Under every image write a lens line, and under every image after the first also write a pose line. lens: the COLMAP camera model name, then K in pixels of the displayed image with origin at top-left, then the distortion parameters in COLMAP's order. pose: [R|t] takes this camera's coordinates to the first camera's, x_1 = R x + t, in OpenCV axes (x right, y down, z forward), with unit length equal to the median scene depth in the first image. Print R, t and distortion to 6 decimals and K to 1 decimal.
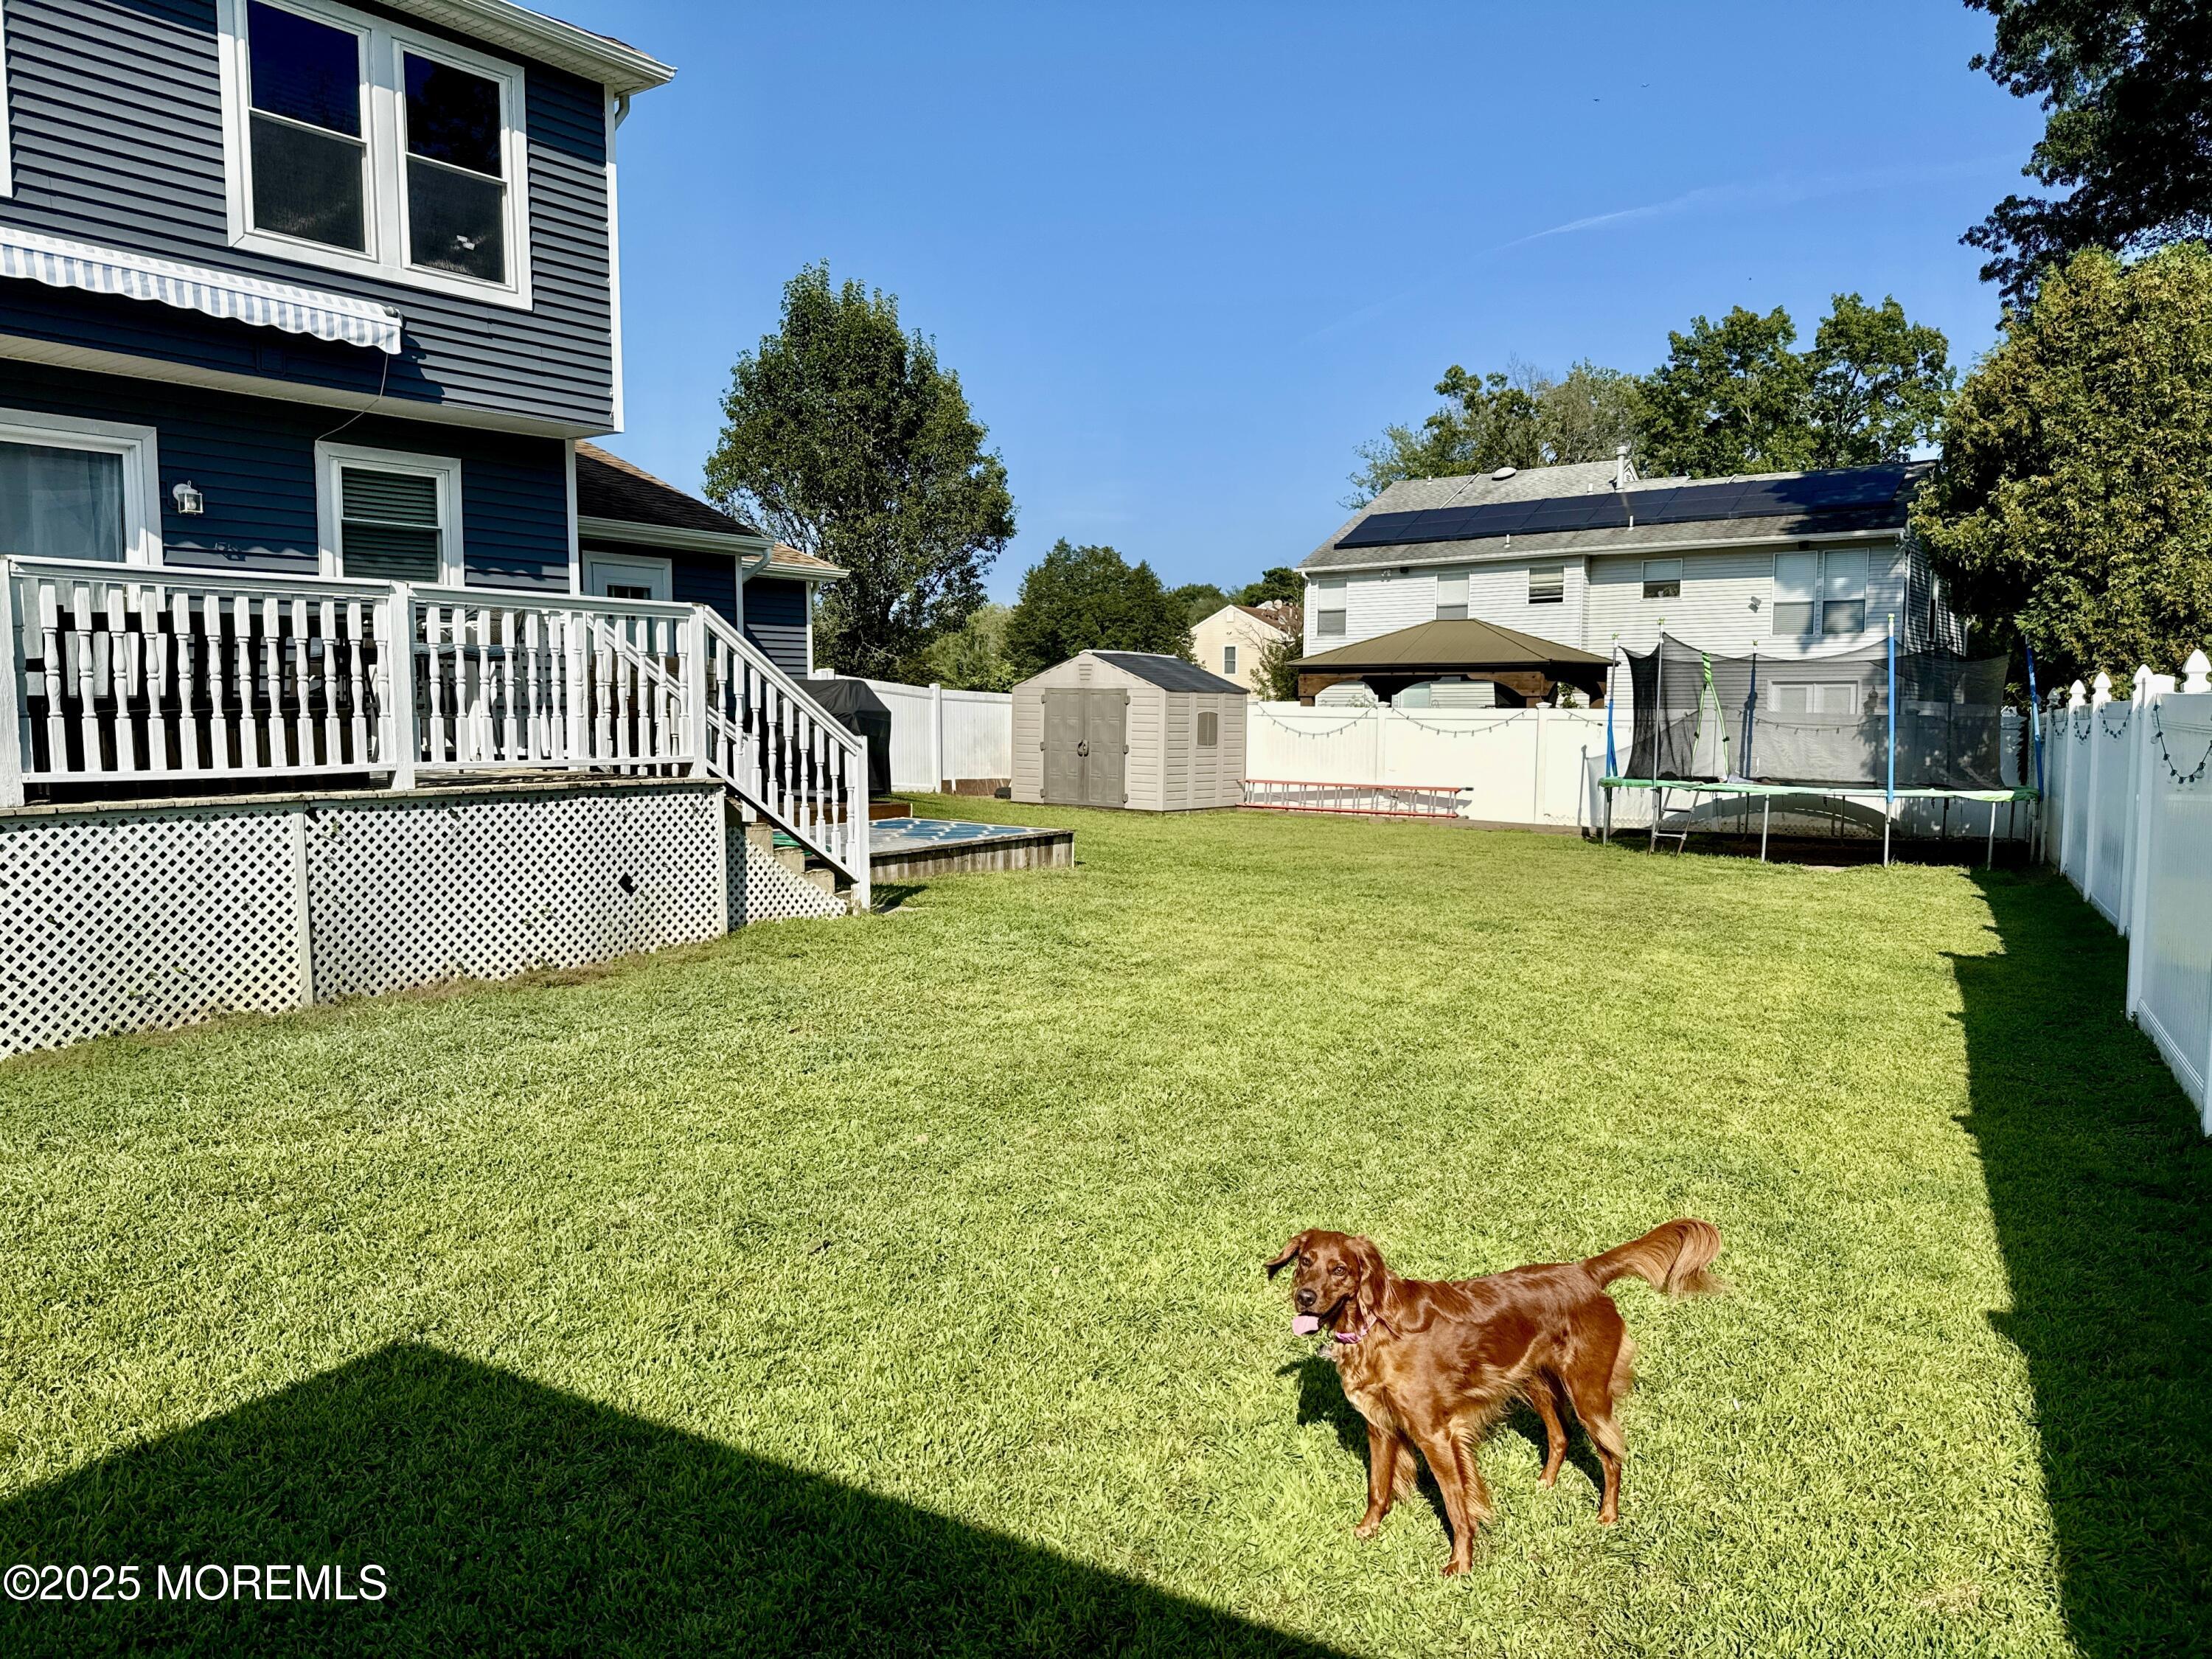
lens RADIAL K [[1552.9, 0, 1104.9], [0, 1552.9, 837.8], [0, 0, 1]] dist [0.060347, -0.059577]
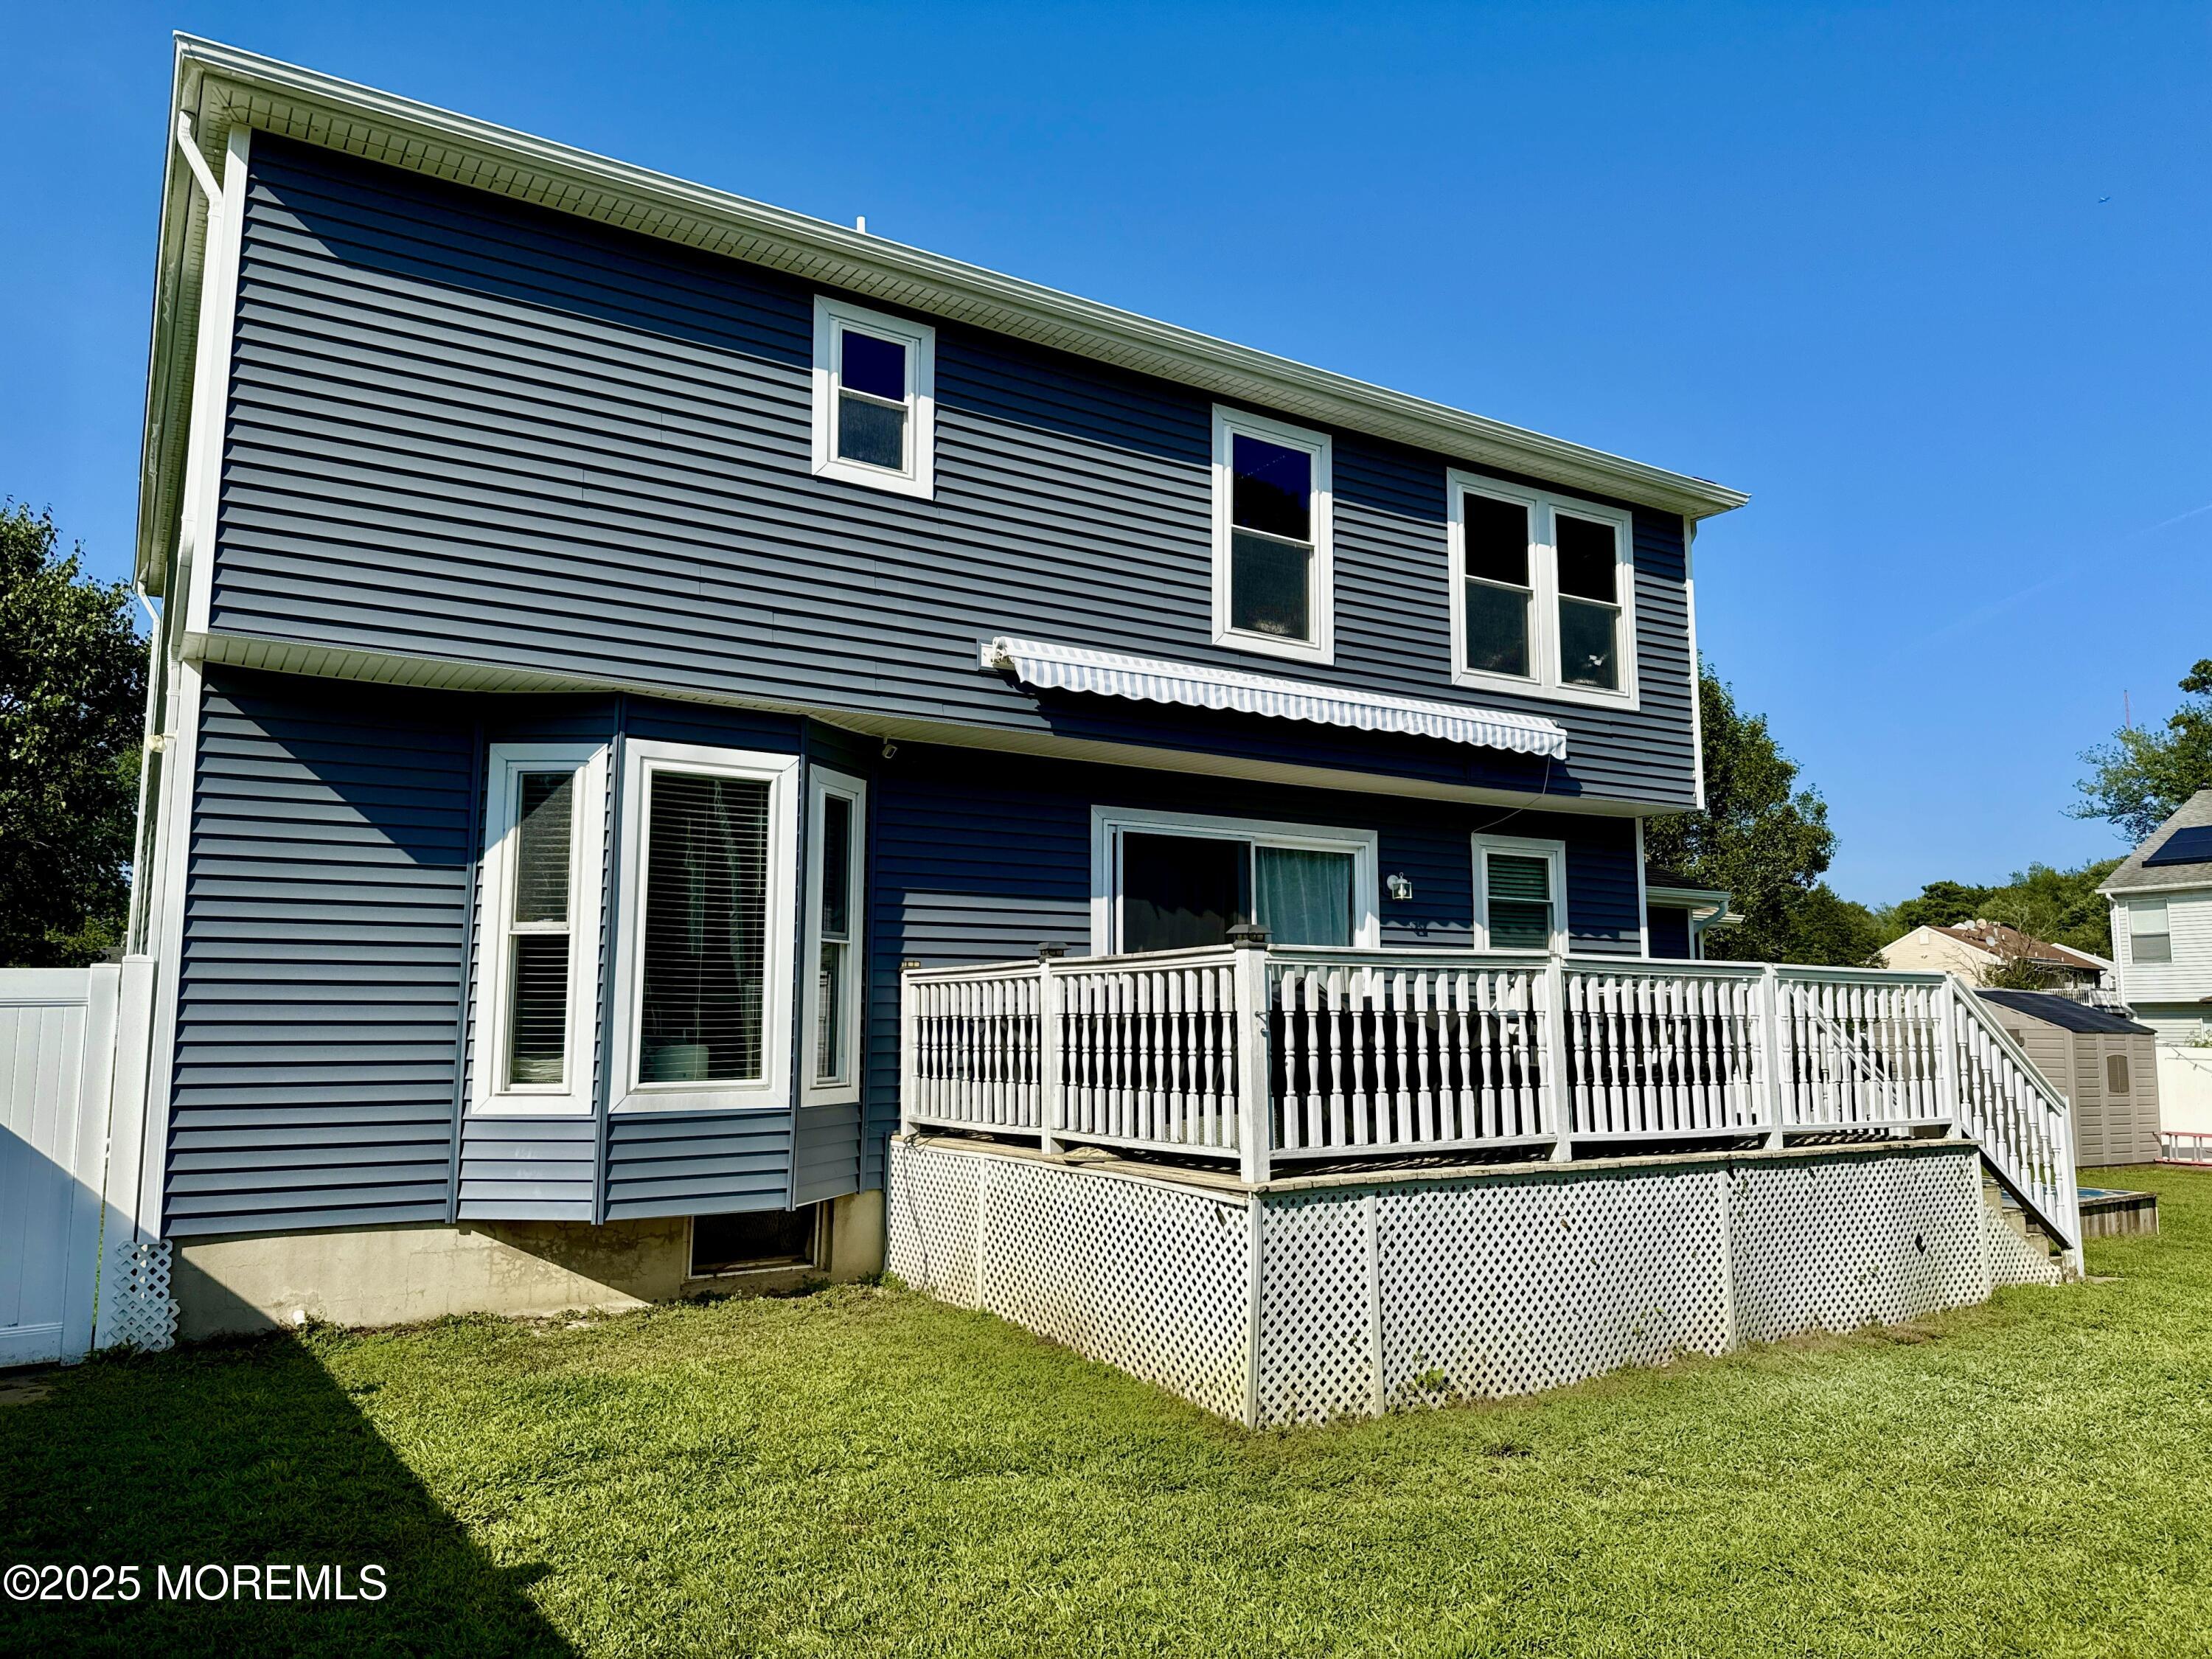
lens RADIAL K [[1552.9, 0, 1120.0], [0, 1552.9, 835.0], [0, 0, 1]] dist [0.060347, -0.059577]
pose [[0.938068, -0.046154, -0.343364, -0.223877], [-0.026741, 0.978484, -0.204580, -0.004139], [0.345419, 0.201092, 0.916650, -0.099643]]
